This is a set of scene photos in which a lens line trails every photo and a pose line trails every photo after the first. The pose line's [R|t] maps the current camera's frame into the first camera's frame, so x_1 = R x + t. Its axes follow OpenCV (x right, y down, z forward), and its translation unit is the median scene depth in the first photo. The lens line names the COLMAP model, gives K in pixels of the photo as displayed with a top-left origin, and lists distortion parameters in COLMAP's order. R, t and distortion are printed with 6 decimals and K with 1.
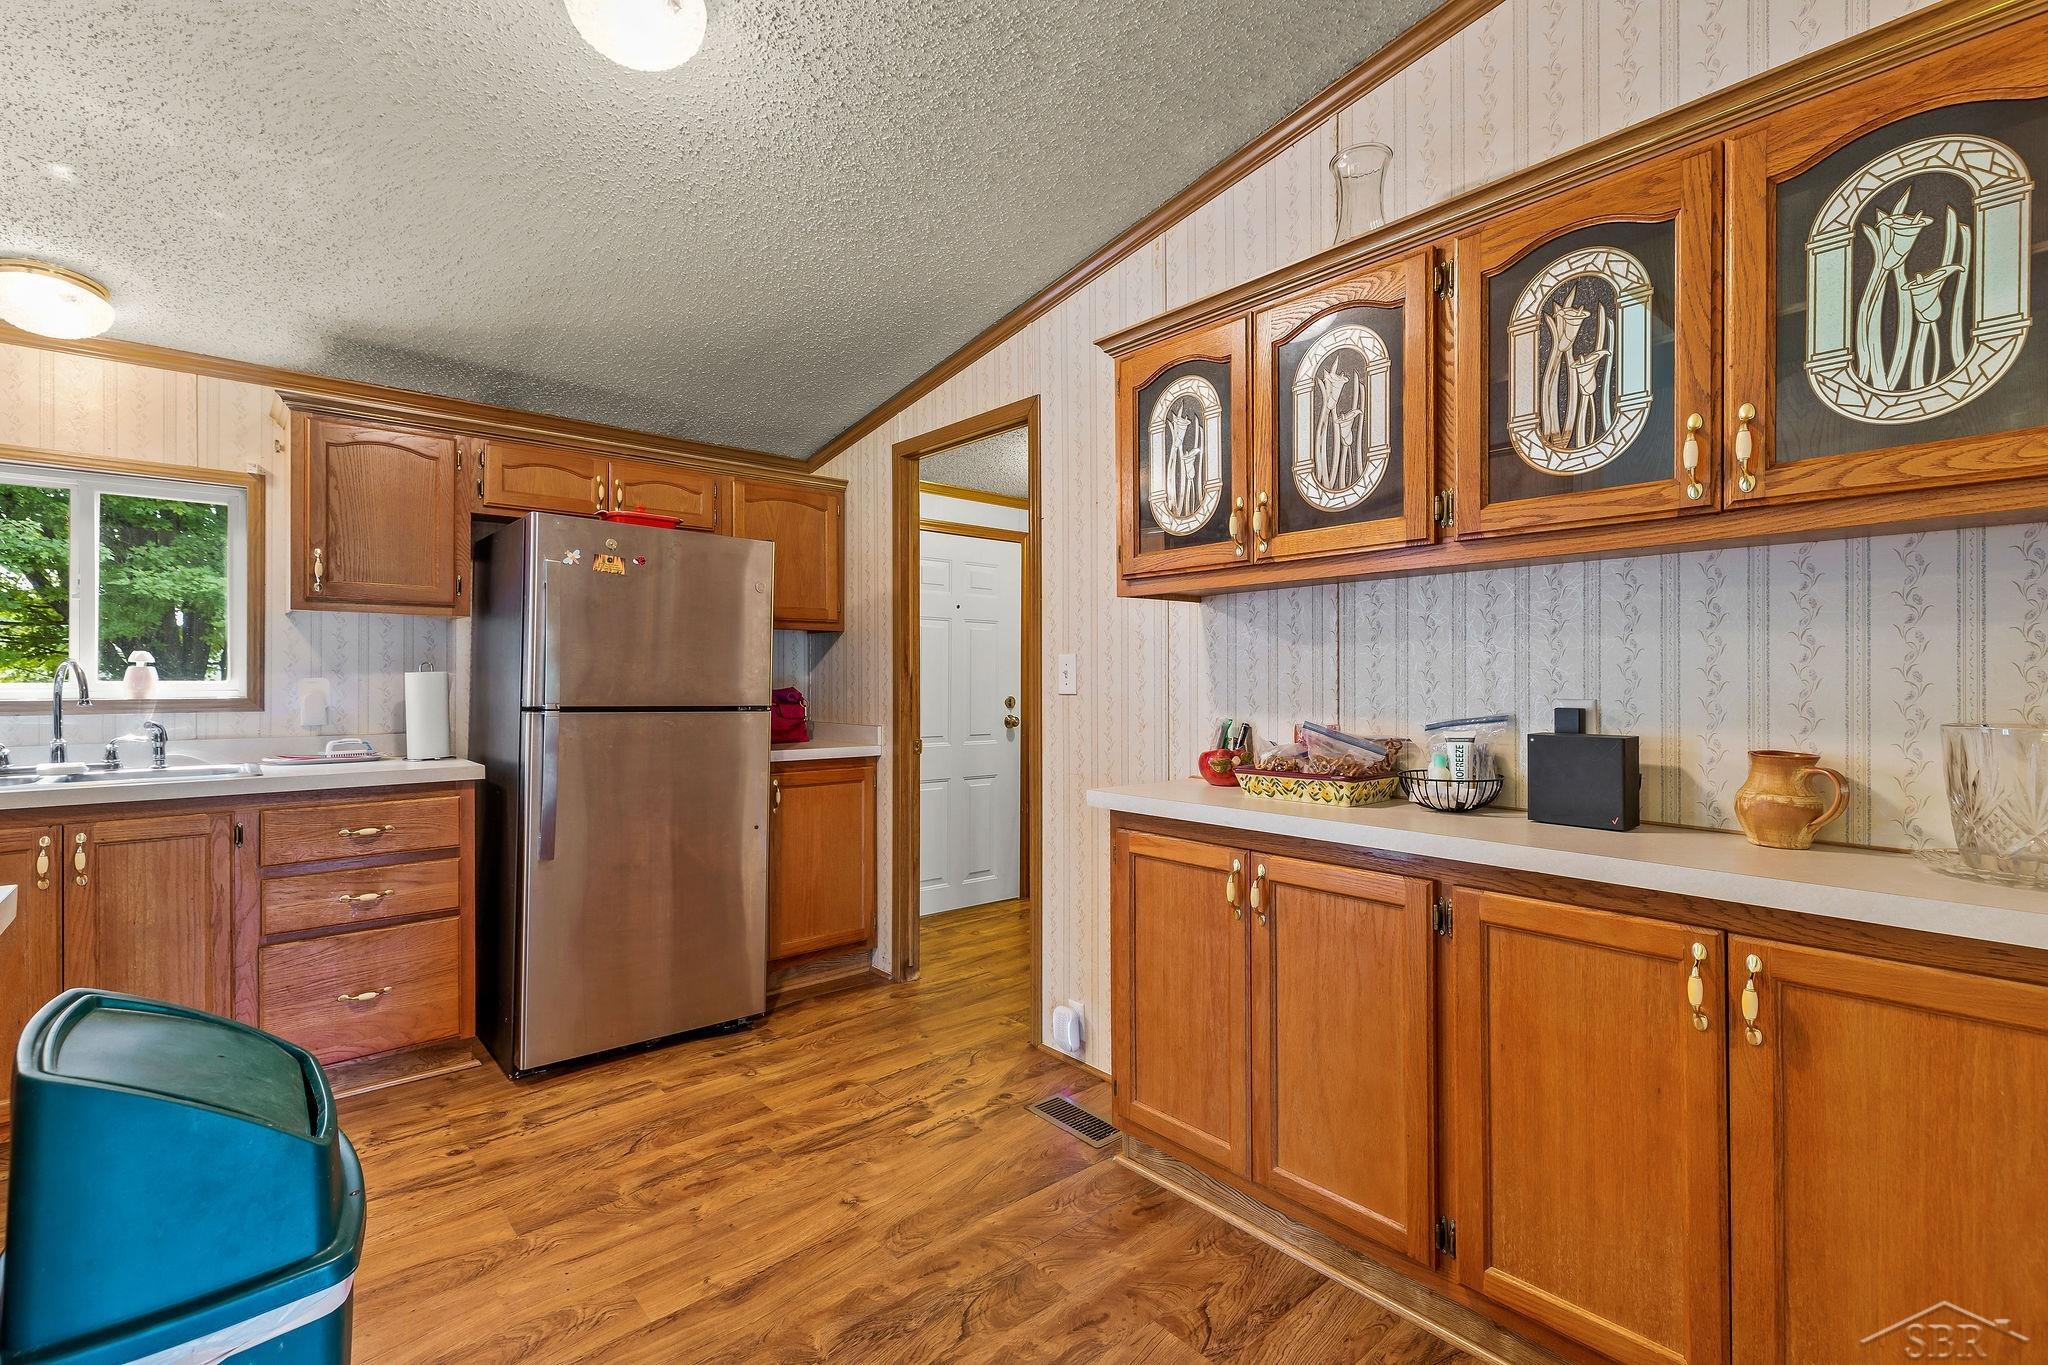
lens RADIAL K [[910.8, 0, 1027.4], [0, 910.8, 677.8], [0, 0, 1]] dist [0.002376, 0.000285]
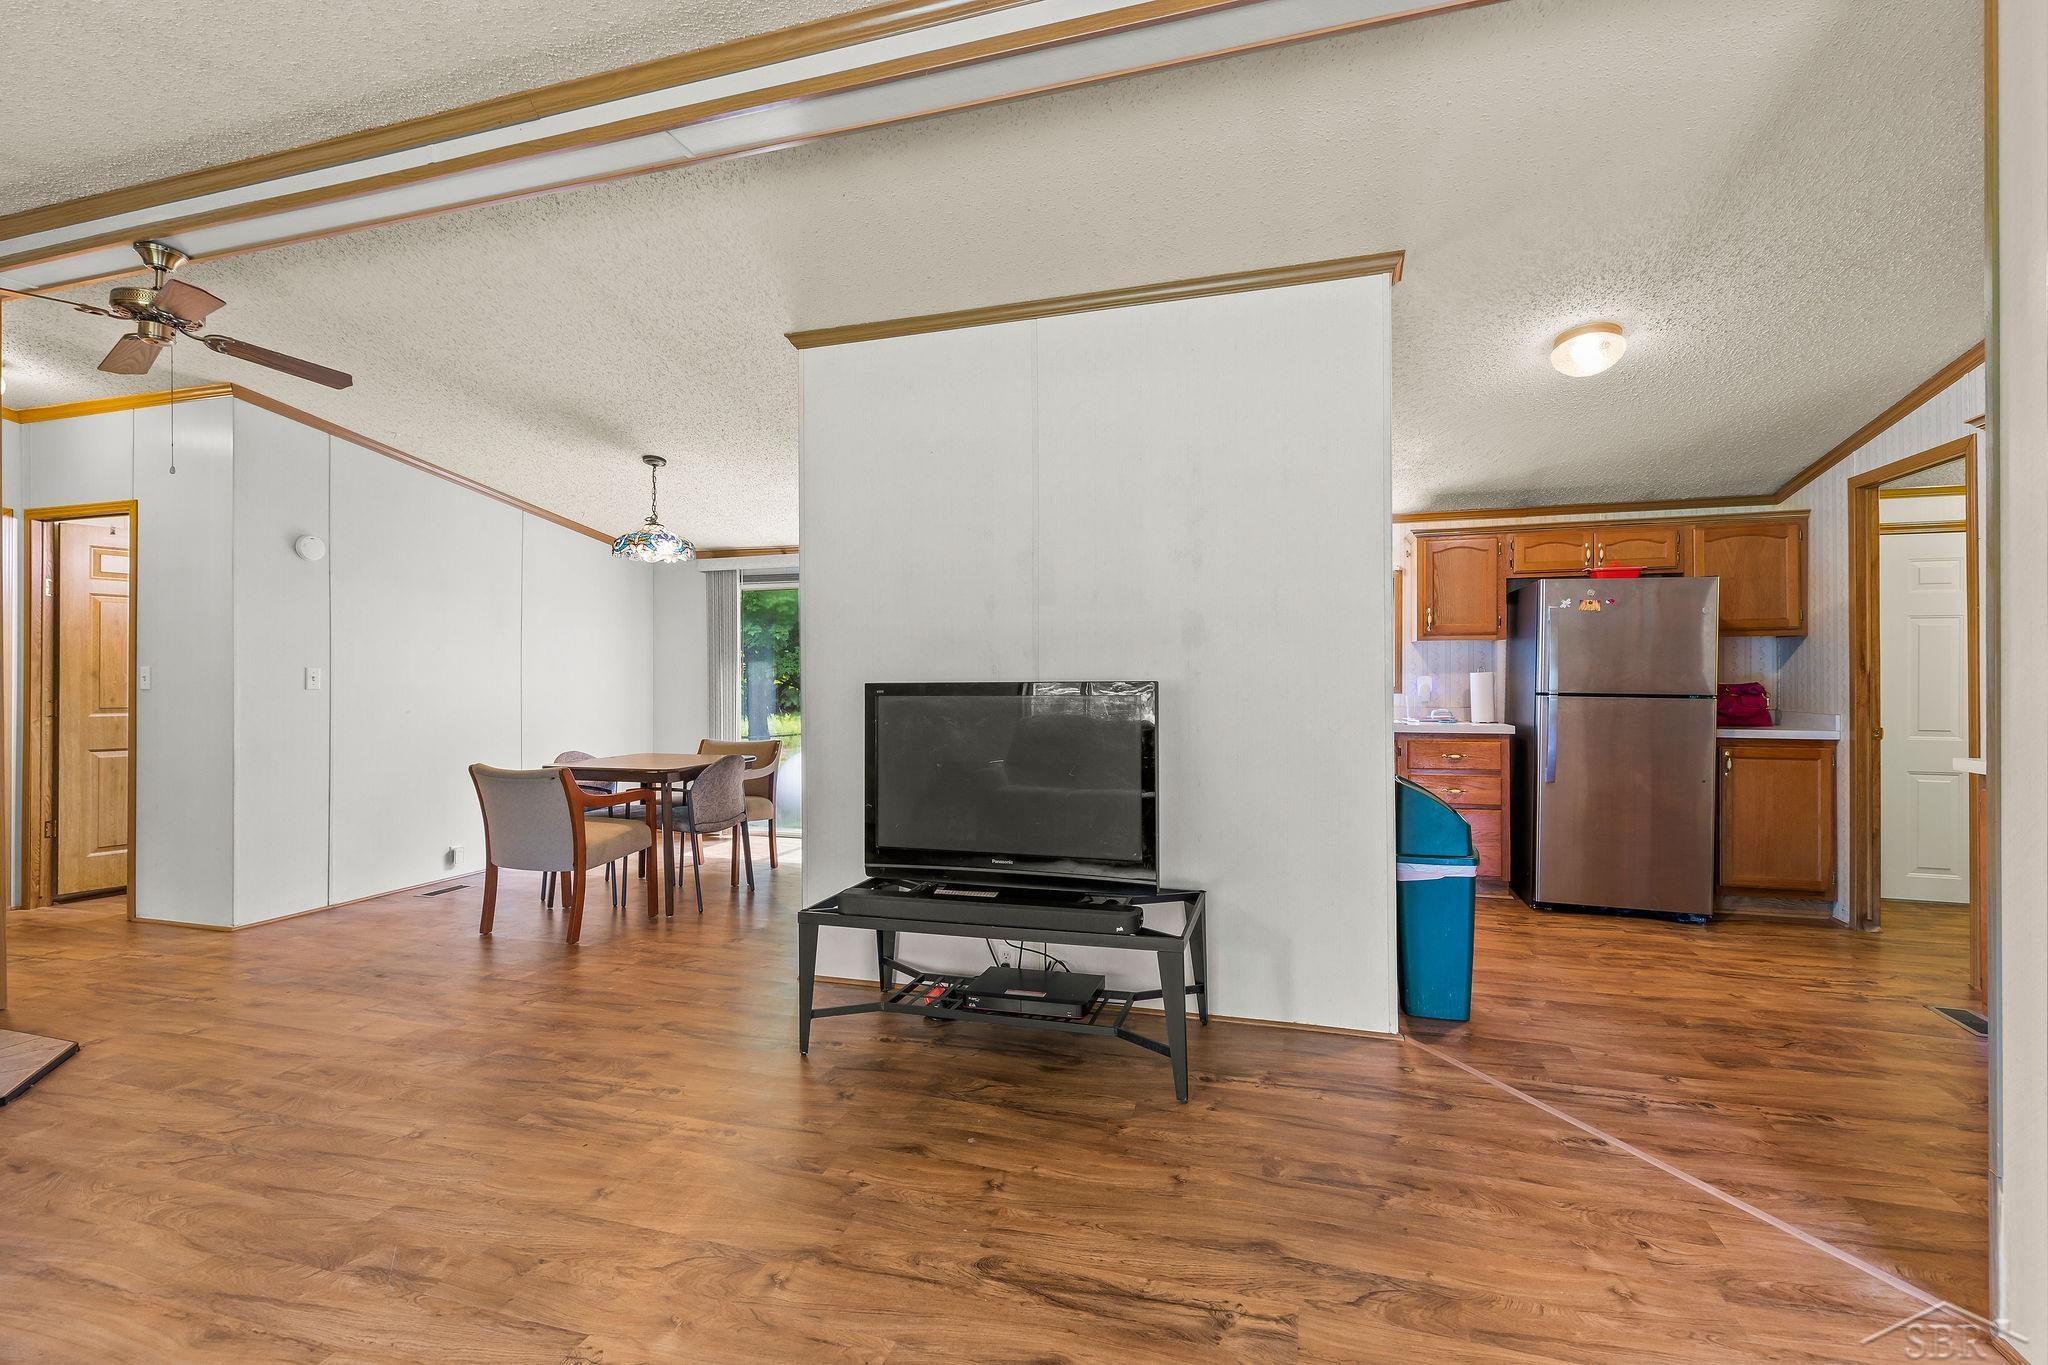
lens RADIAL K [[910.8, 0, 1027.4], [0, 910.8, 677.8], [0, 0, 1]] dist [0.002376, 0.000285]
pose [[0.520828, -0.000515, -0.853662, 0.402432], [0.004226, 0.999989, 0.001975, -0.003259], [0.853651, -0.004636, 0.520824, -0.695401]]
